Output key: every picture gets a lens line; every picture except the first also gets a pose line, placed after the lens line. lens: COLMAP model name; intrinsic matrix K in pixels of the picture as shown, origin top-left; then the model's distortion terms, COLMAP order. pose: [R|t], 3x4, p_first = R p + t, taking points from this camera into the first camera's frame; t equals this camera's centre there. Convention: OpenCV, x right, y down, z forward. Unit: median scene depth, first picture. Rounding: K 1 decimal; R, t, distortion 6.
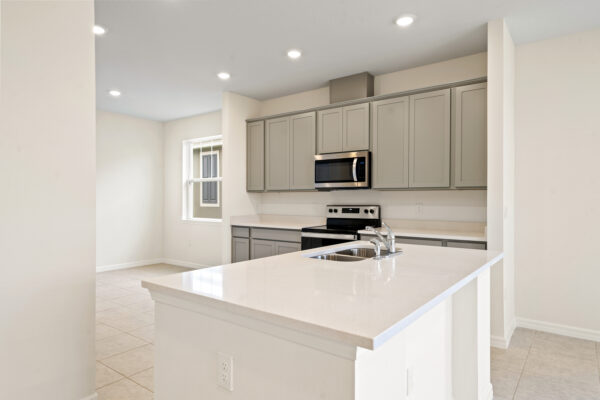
lens RADIAL K [[368.2, 0, 300.0], [0, 368.2, 200.0], [0, 0, 1]] dist [-0.002944, -0.000656]
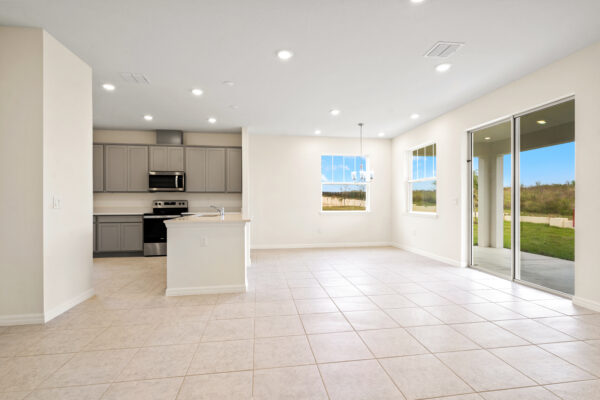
lens RADIAL K [[288.9, 0, 300.0], [0, 288.9, 200.0], [0, 0, 1]] dist [-0.000257, -0.000052]
pose [[0.702276, 0.002229, 0.711901, -0.443580], [0.003749, 0.999970, -0.006829, 0.024453], [-0.711895, 0.007465, 0.702246, -0.479062]]
